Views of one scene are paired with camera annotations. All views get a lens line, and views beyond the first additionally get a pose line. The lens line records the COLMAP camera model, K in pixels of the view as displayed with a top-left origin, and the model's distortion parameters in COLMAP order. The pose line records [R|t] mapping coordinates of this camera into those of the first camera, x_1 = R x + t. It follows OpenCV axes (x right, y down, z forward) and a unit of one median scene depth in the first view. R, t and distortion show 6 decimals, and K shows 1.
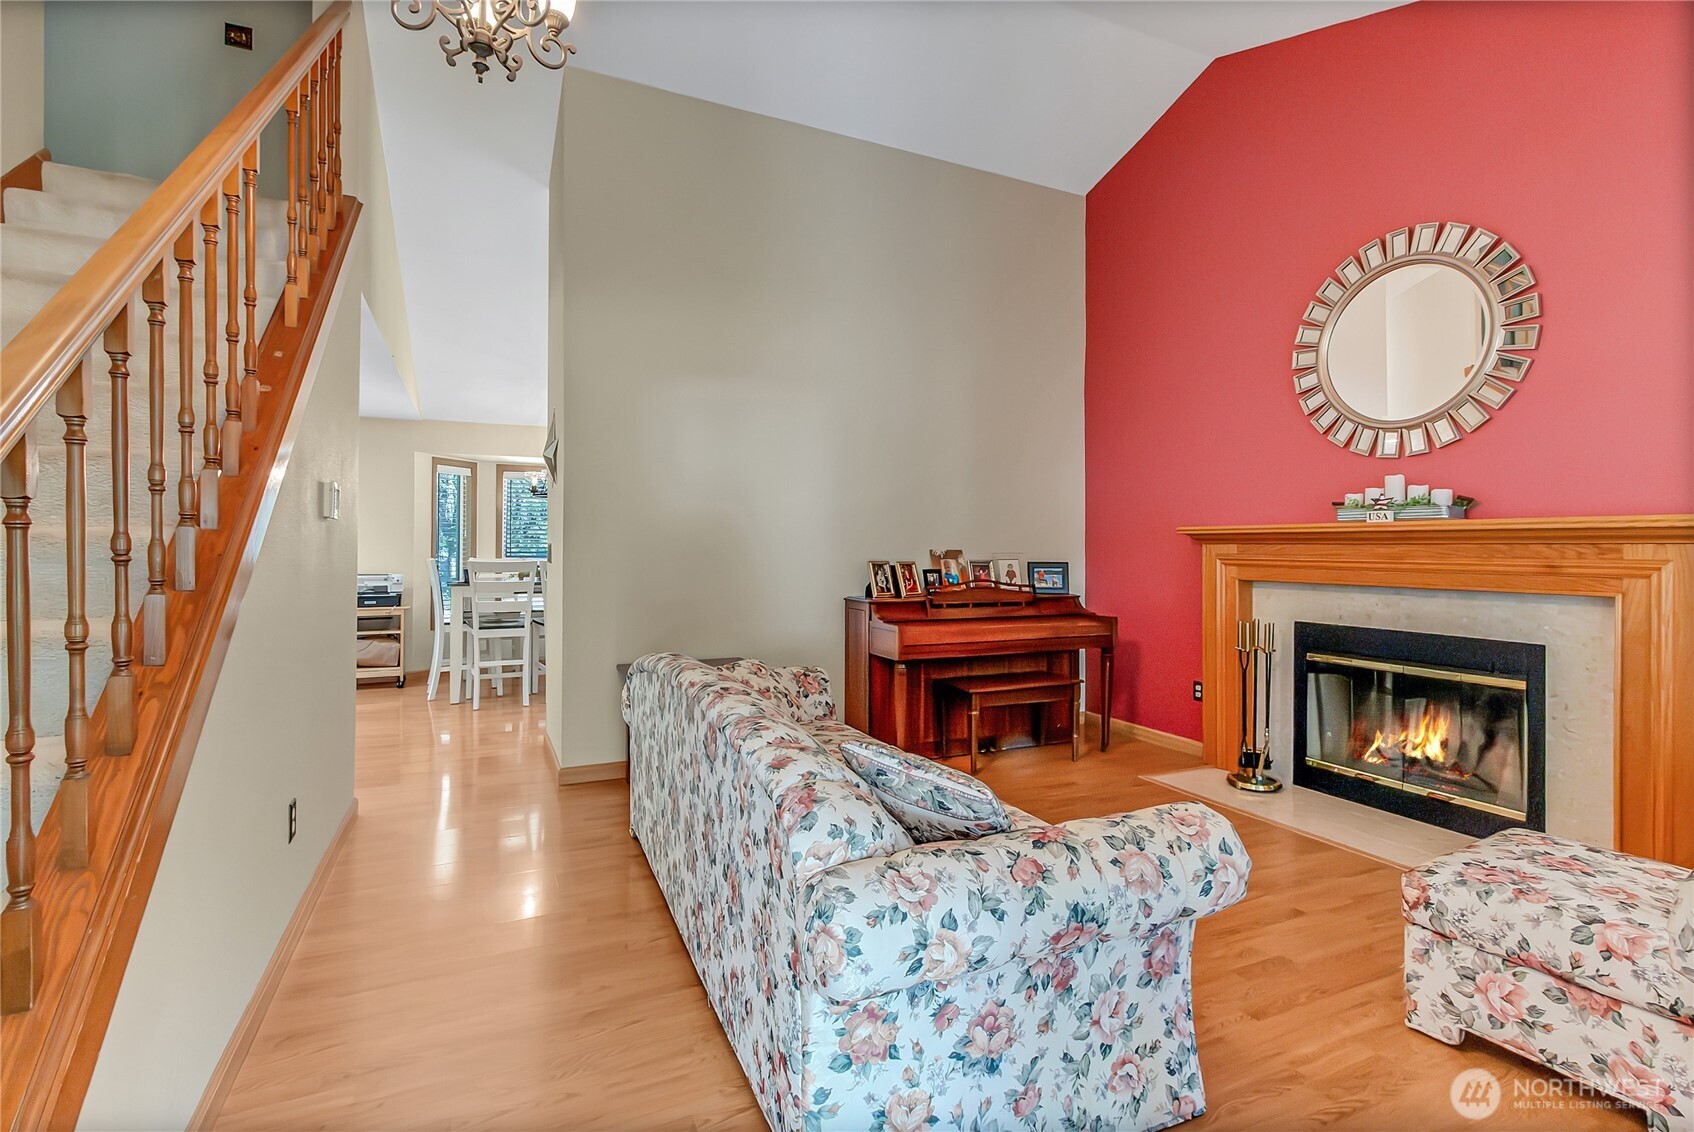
lens RADIAL K [[798.1, 0, 833.5], [0, 798.1, 554.3], [0, 0, 1]] dist [0.000510, 0.000515]
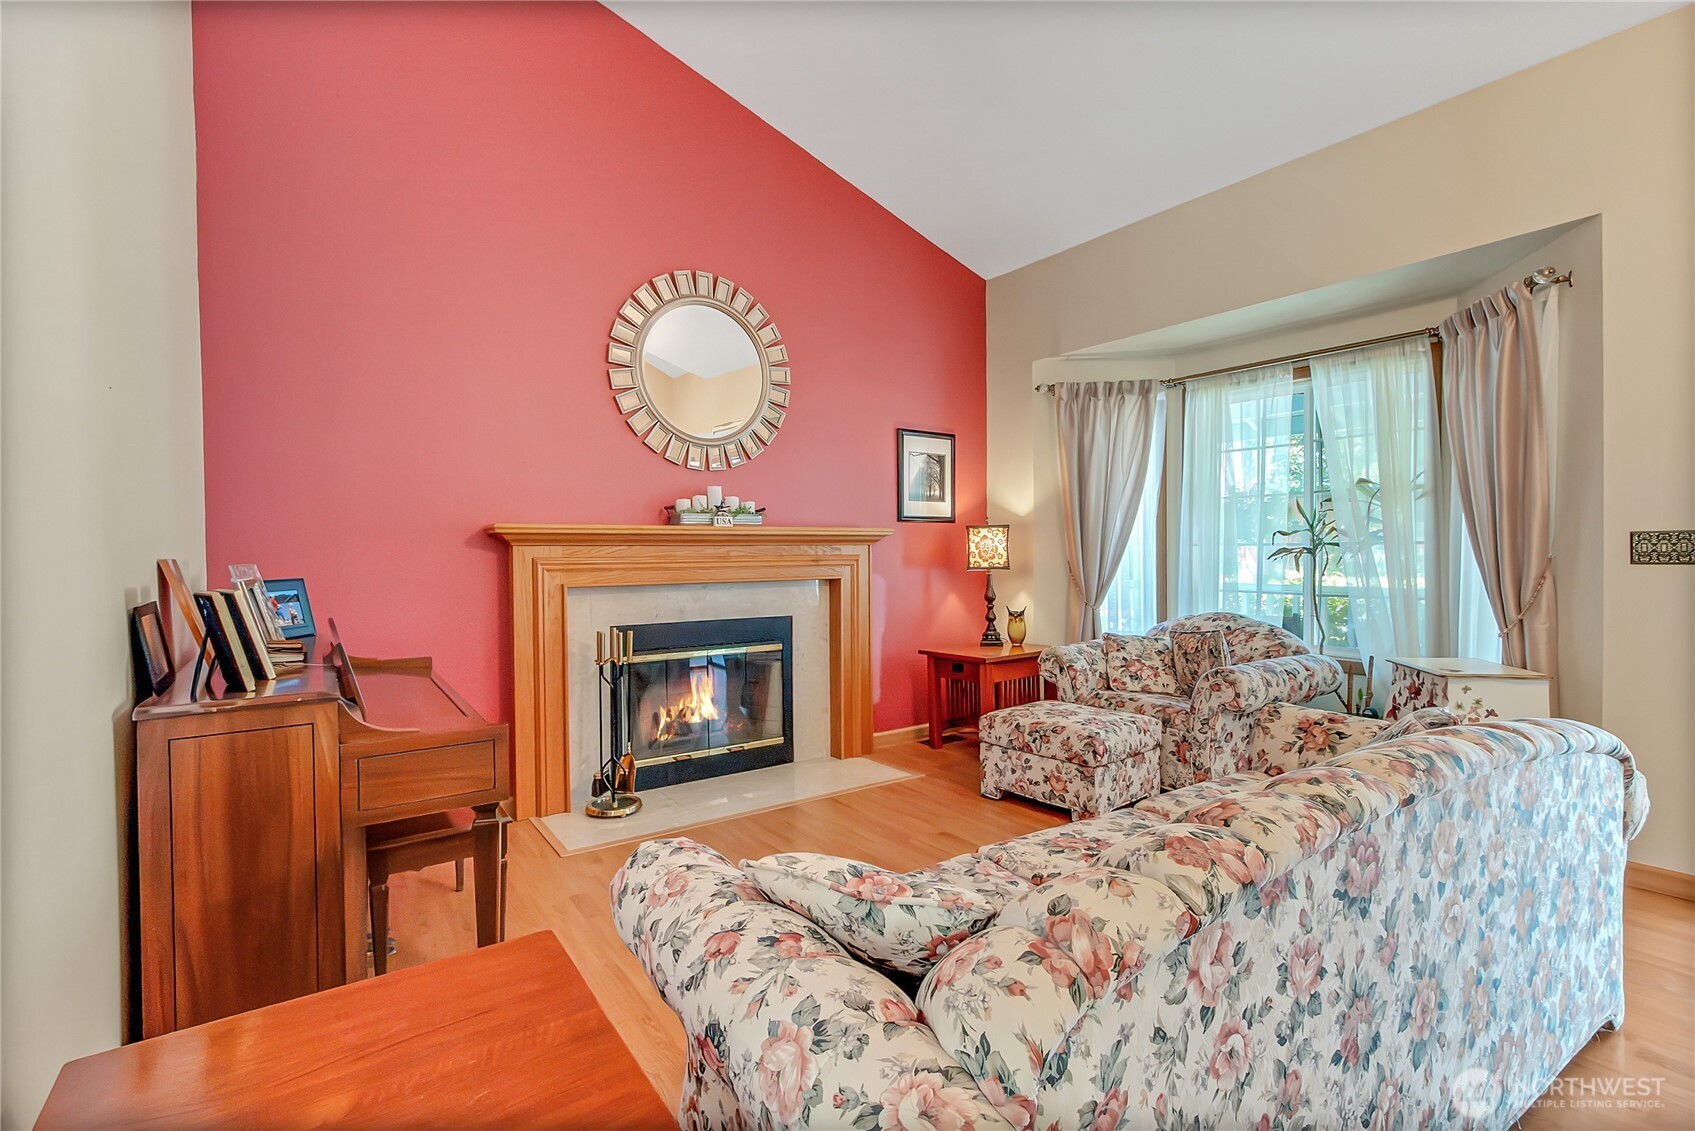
lens RADIAL K [[769.3, 0, 847.5], [0, 769.3, 565.5], [0, 0, 1]] dist [0.002211, 0.000023]
pose [[-0.186137, -0.019814, 0.982324, -0.438533], [0.017146, 0.999579, 0.023411, -0.007145], [-0.982374, 0.021201, -0.185719, 1.034242]]
